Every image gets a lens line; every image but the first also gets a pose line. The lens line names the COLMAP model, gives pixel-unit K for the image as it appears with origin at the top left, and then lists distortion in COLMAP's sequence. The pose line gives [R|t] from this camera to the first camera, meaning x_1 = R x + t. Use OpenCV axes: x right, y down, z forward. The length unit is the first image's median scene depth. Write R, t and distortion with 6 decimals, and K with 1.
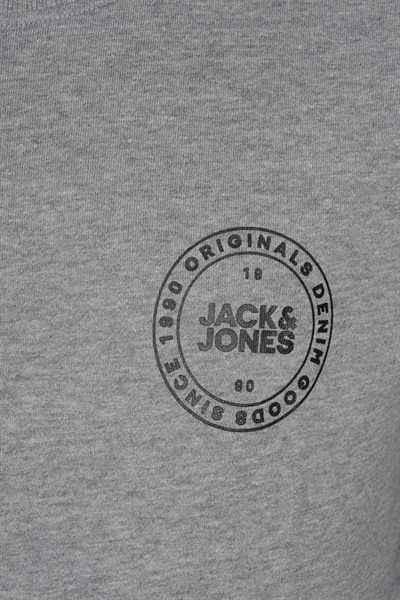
lens RADIAL K [[1804.6, 0, 200.6], [0, 1804.6, 300.9], [0, 0, 1]] dist [-0.117522, 0.000000]
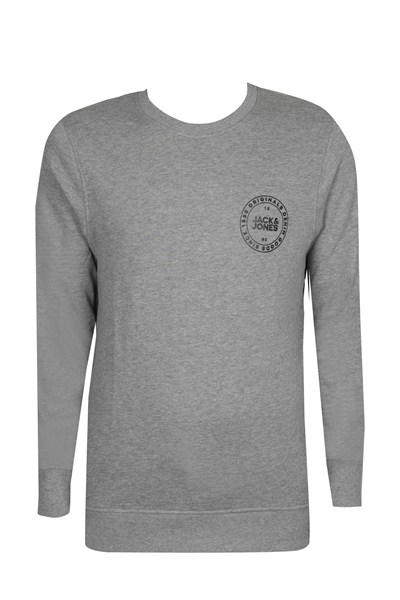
lens RADIAL K [[1160.5, 0, 199.9], [0, 1160.5, 299.4], [0, 0, 1]] dist [-0.343873, 0.000000]
pose [[0.997255, 0.008778, 0.073518, -0.272694], [-0.009735, 0.999872, 0.012664, 0.138286], [-0.073397, -0.013344, 0.997214, -1.294022]]
